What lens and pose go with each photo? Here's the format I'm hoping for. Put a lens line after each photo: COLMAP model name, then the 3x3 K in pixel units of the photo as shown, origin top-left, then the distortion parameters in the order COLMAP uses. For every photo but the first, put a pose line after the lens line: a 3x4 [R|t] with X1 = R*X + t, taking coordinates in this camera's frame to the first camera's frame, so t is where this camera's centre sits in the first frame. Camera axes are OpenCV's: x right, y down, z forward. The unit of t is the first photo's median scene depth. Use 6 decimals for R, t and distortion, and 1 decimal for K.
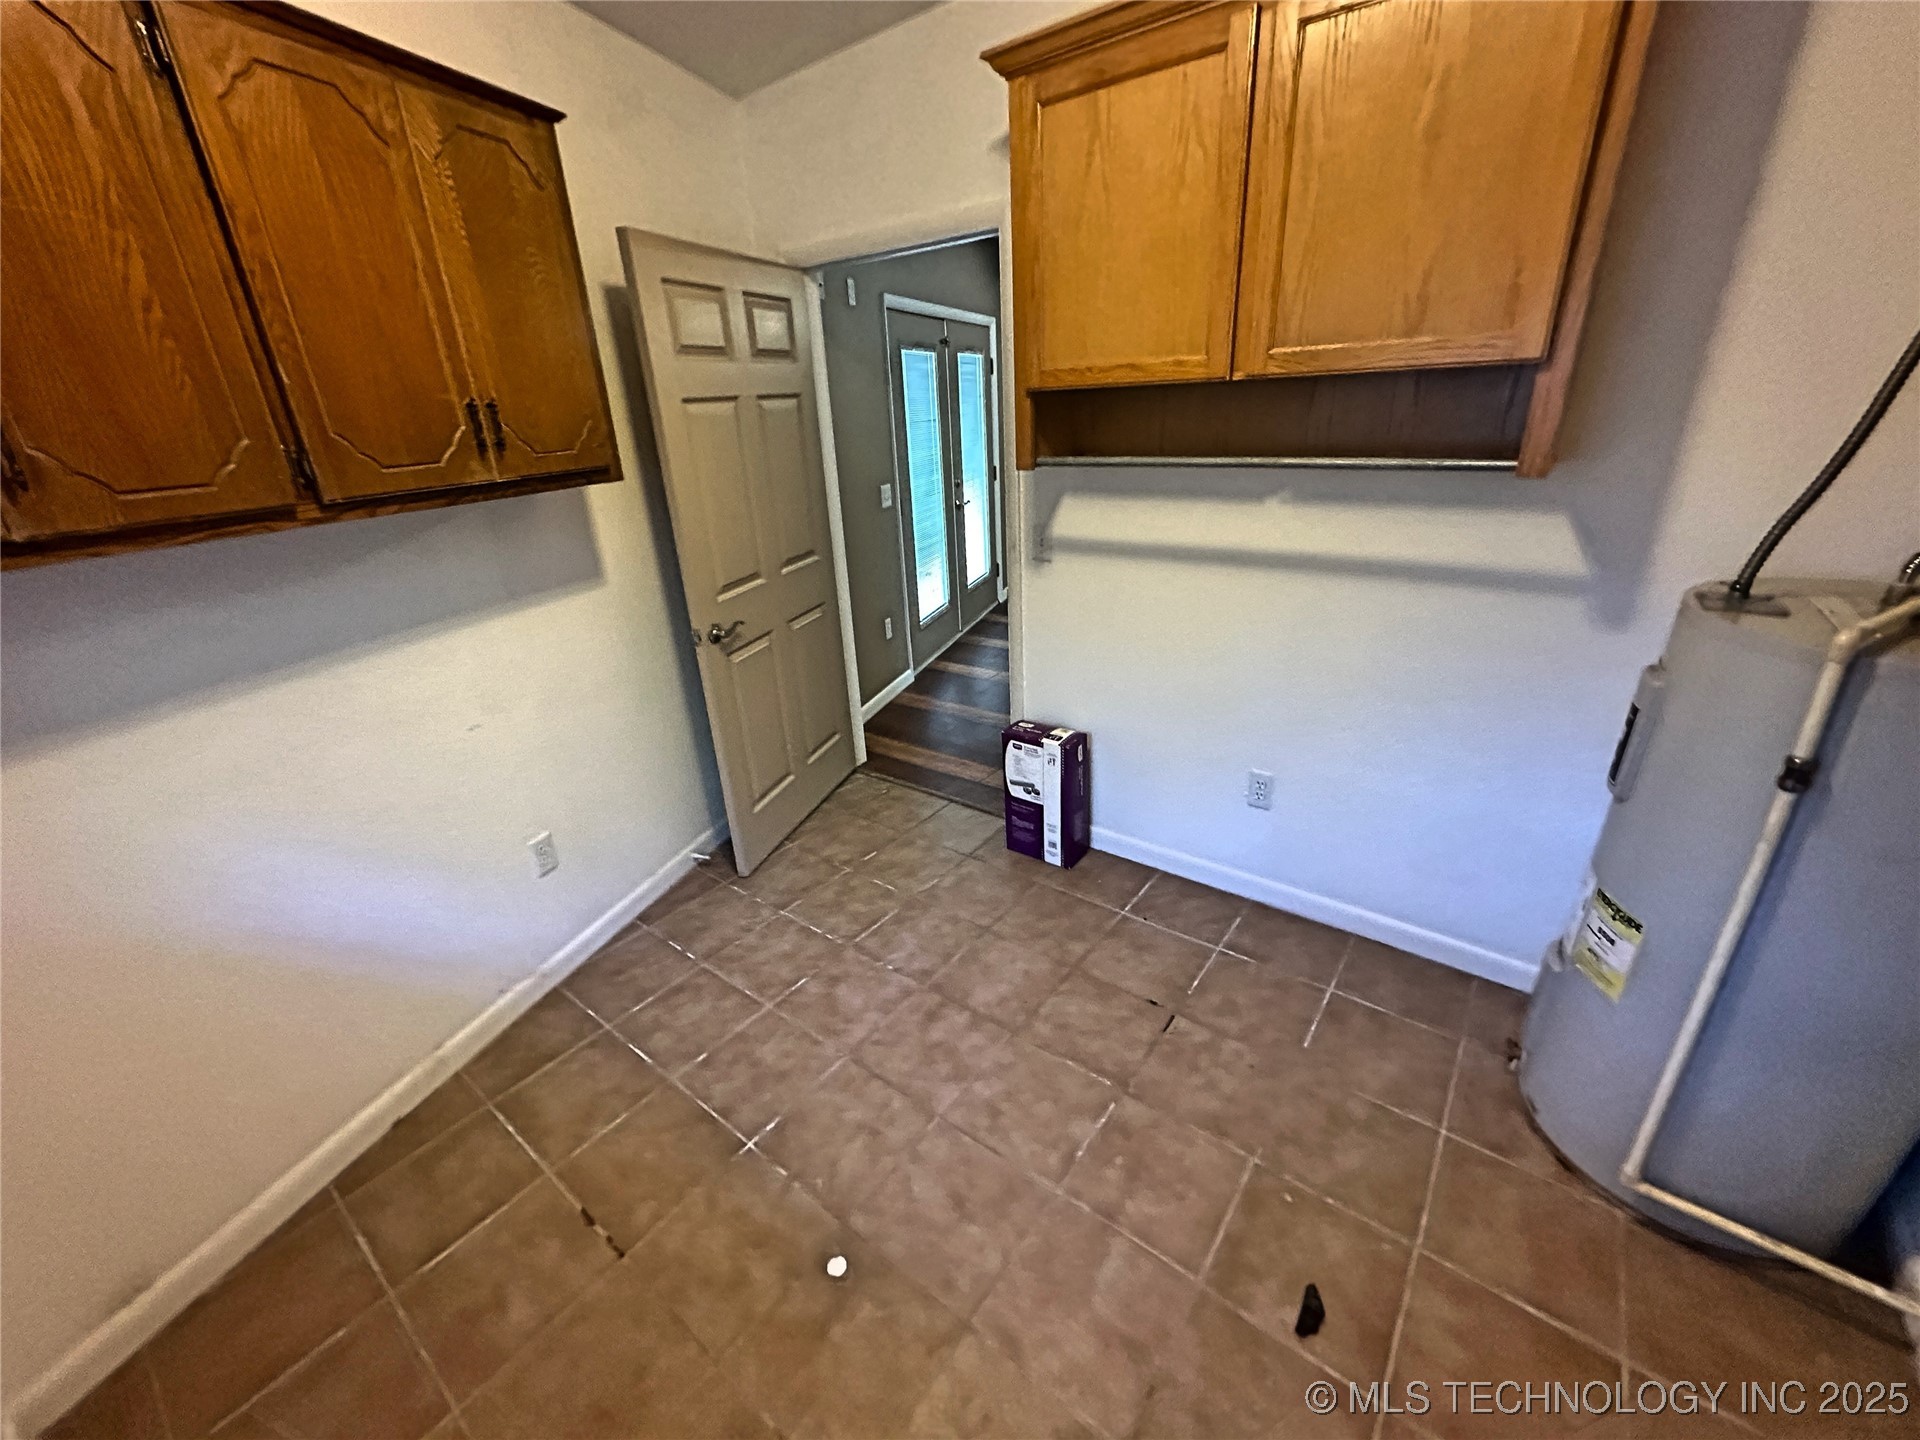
lens RADIAL K [[769.9, 0, 960.0], [0, 769.9, 715.7], [0, 0, 1]] dist [-0.004256, 0.000913]
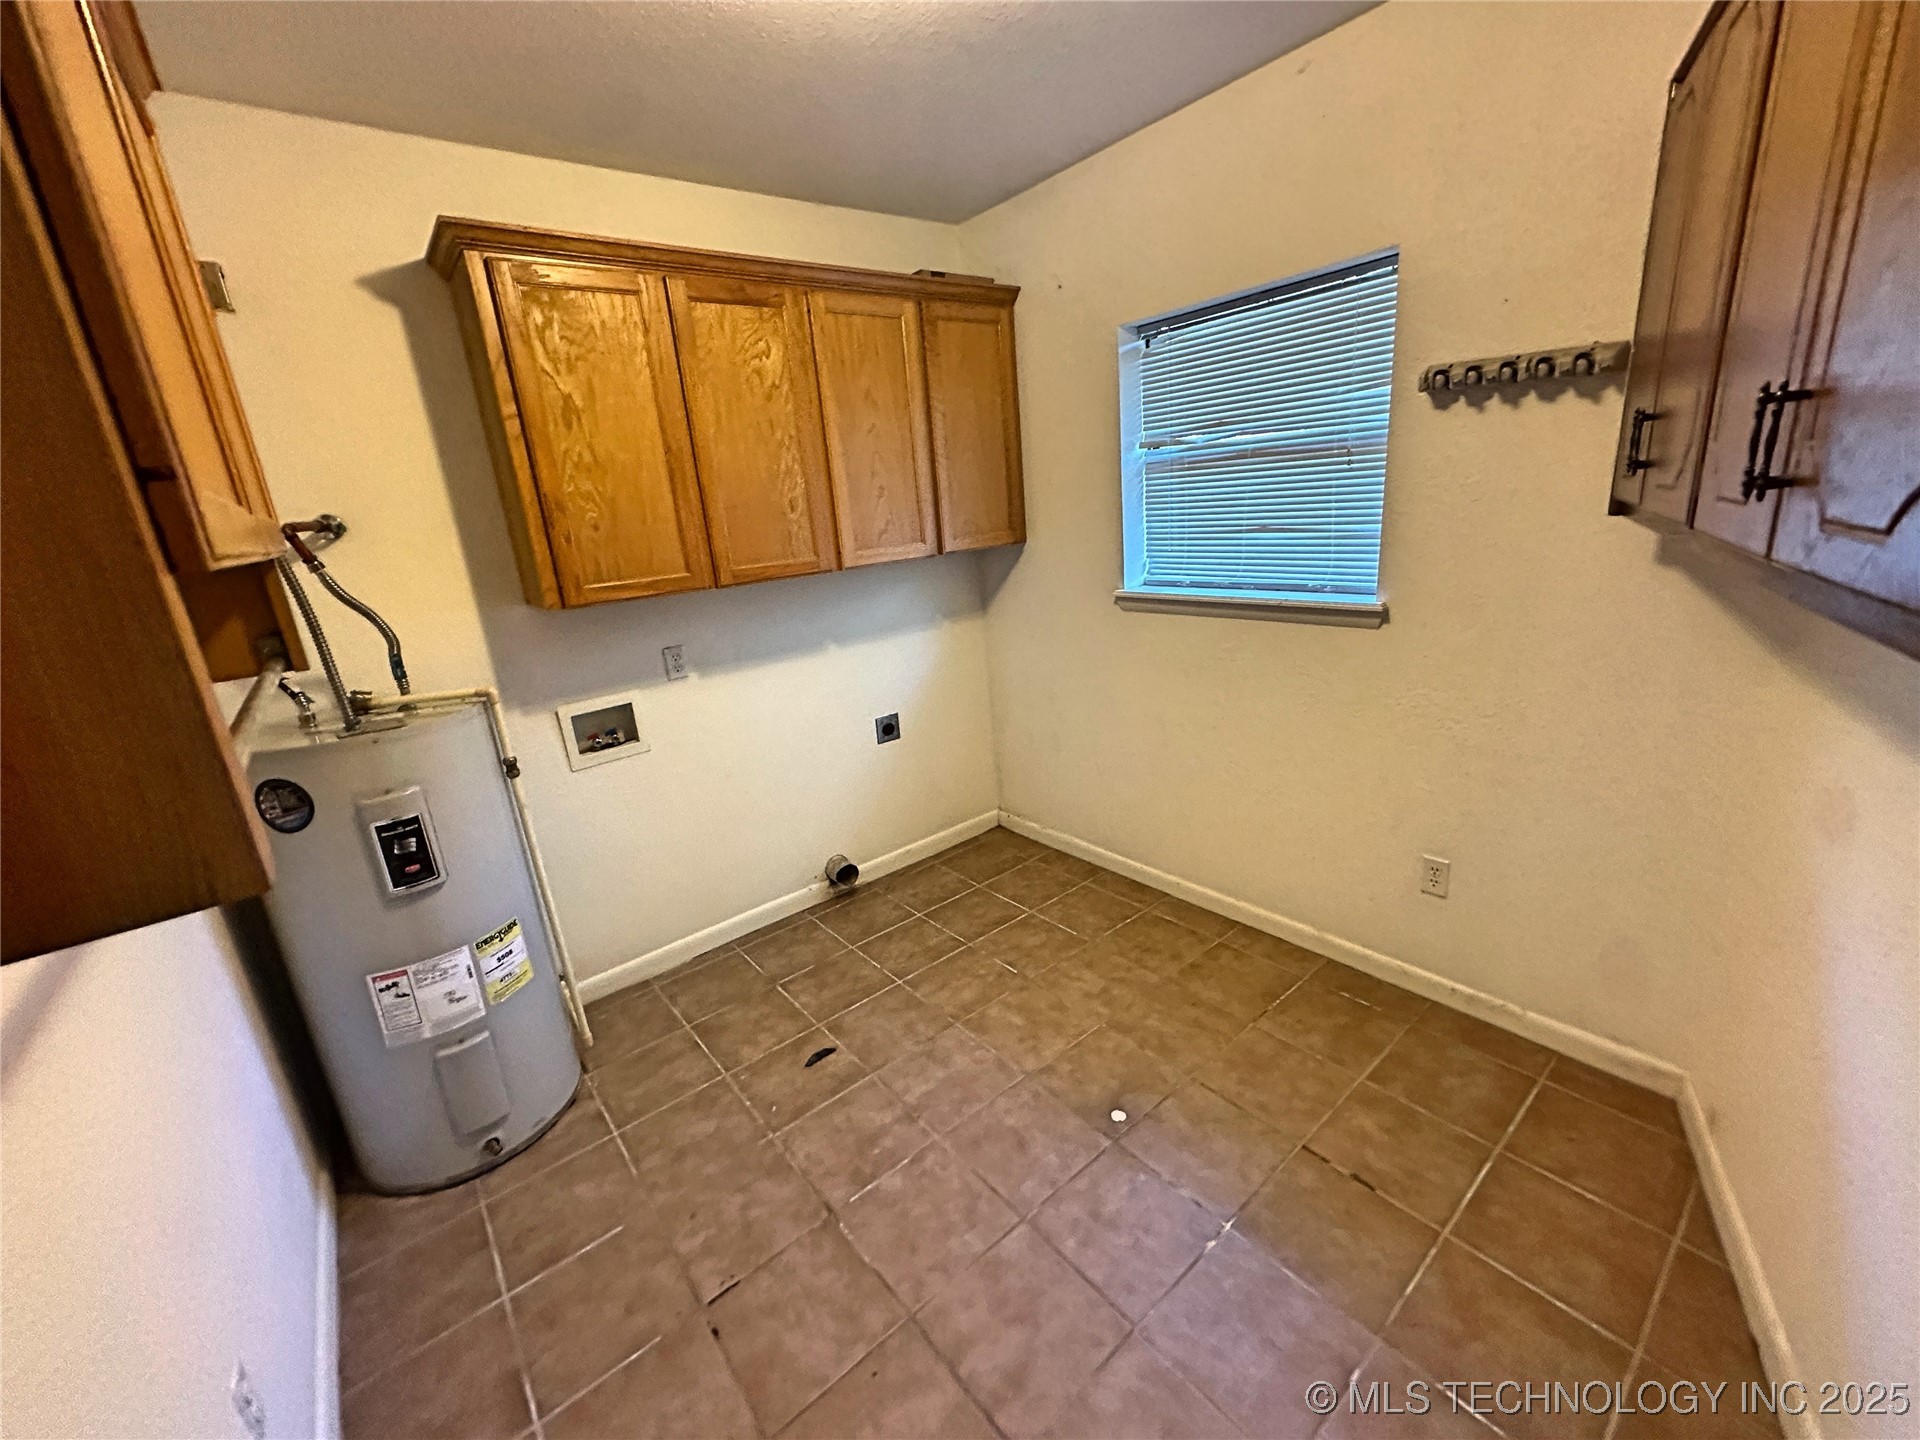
lens RADIAL K [[769.9, 0, 959.7], [0, 769.9, 718.2], [0, 0, 1]] dist [-0.004256, 0.000913]
pose [[-0.965782, 0.064189, 0.251285, -0.240604], [0.208043, 0.770274, 0.602824, -0.582143], [-0.154864, 0.634475, -0.757271, 1.422683]]
